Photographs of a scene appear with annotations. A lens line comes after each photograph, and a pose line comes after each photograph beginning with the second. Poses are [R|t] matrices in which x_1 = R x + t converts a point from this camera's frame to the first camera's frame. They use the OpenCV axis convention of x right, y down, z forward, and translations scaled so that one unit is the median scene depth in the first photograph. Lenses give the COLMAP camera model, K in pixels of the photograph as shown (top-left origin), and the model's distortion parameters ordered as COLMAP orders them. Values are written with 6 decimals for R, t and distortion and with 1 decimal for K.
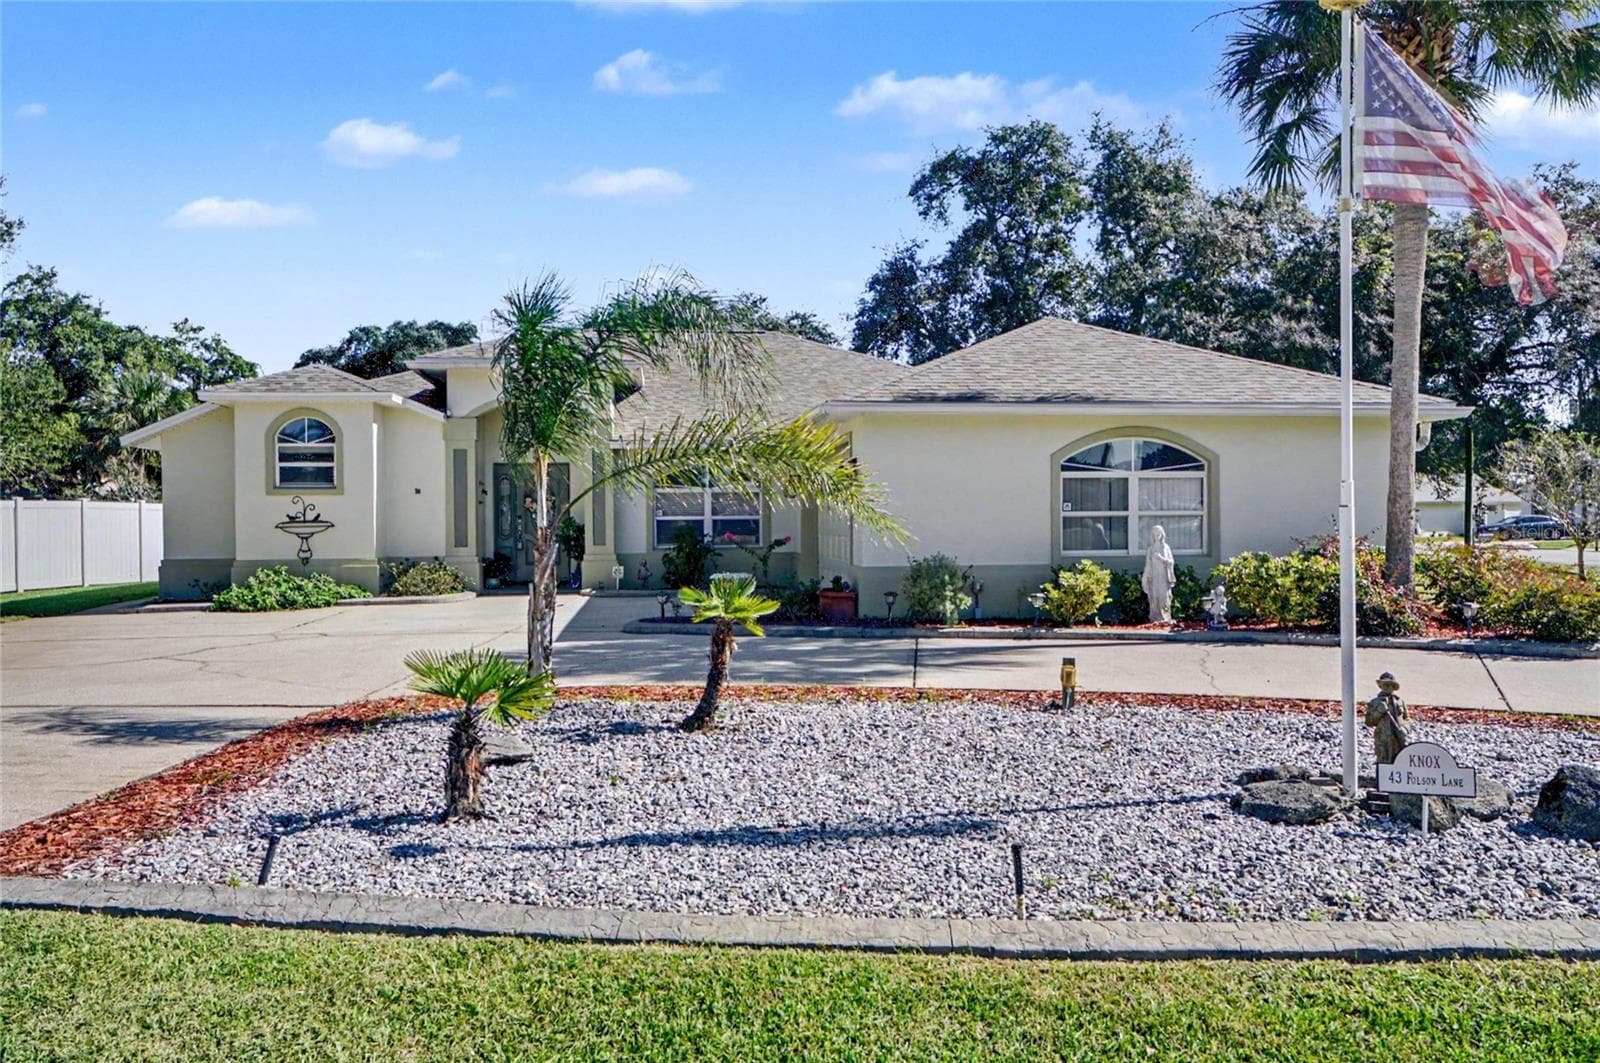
lens RADIAL K [[1281.1, 0, 800.0], [0, 1281.1, 531.5], [0, 0, 1]] dist [0.010687, 0.002339]
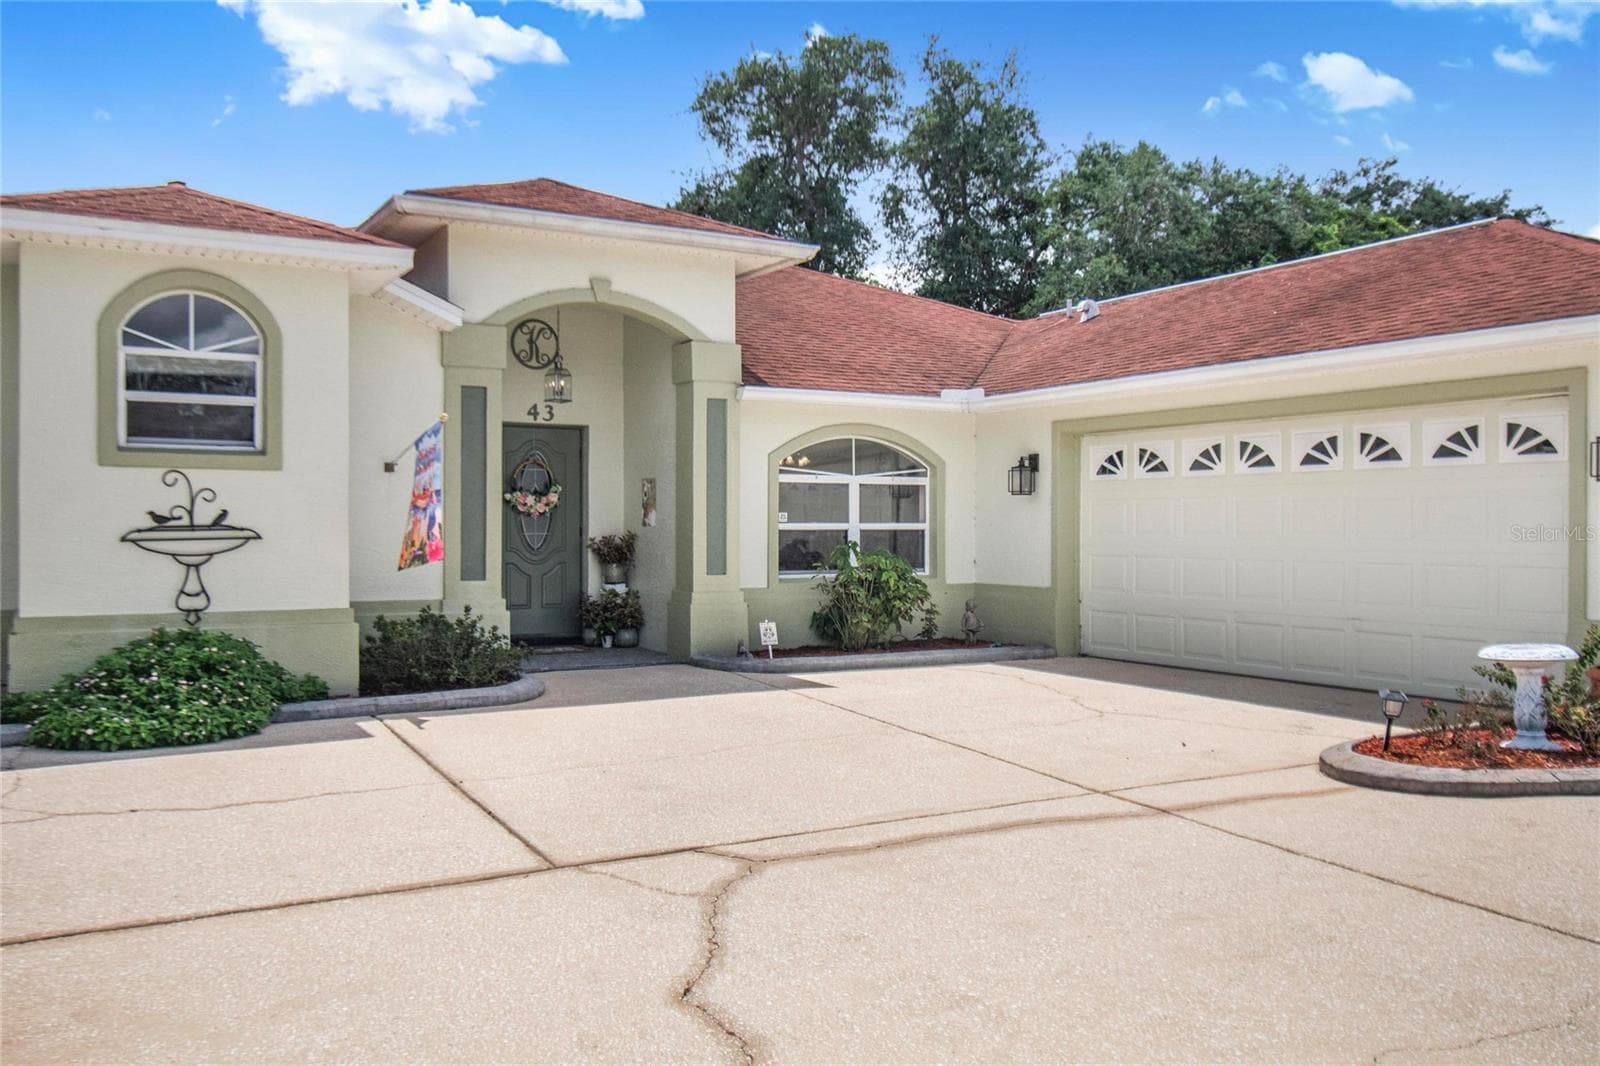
lens RADIAL K [[1326.5, 0, 770.7], [0, 1326.5, 534.9], [0, 0, 1]] dist [0.036670, -0.004051]
pose [[0.921647, 0.006495, 0.387975, -0.368025], [-0.005280, 0.999977, -0.004197, -0.004201], [-0.387993, 0.001820, 0.921660, 0.484028]]
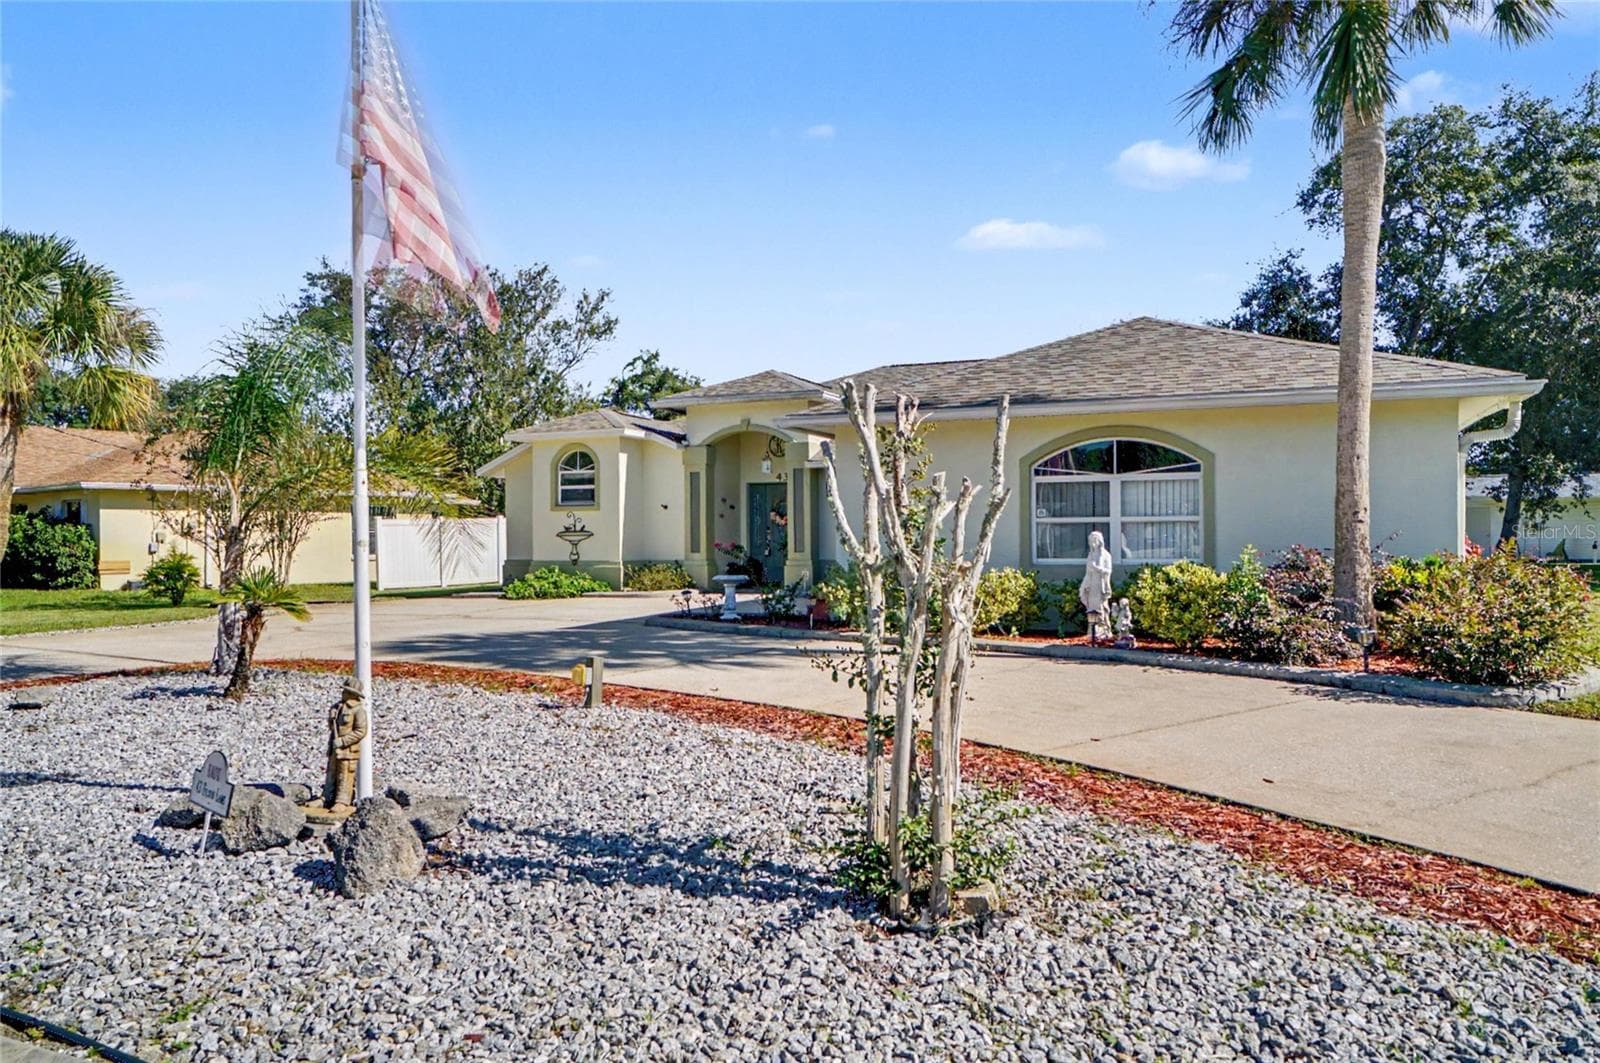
lens RADIAL K [[1106.4, 0, 800.0], [0, 1106.4, 531.5], [0, 0, 1]] dist [-0.003165, 0.000314]
pose [[0.867866, -0.000885, -0.496798, 0.349146], [-0.005794, 0.999912, -0.011902, 0.004136], [0.496765, 0.013208, 0.867785, 0.144424]]
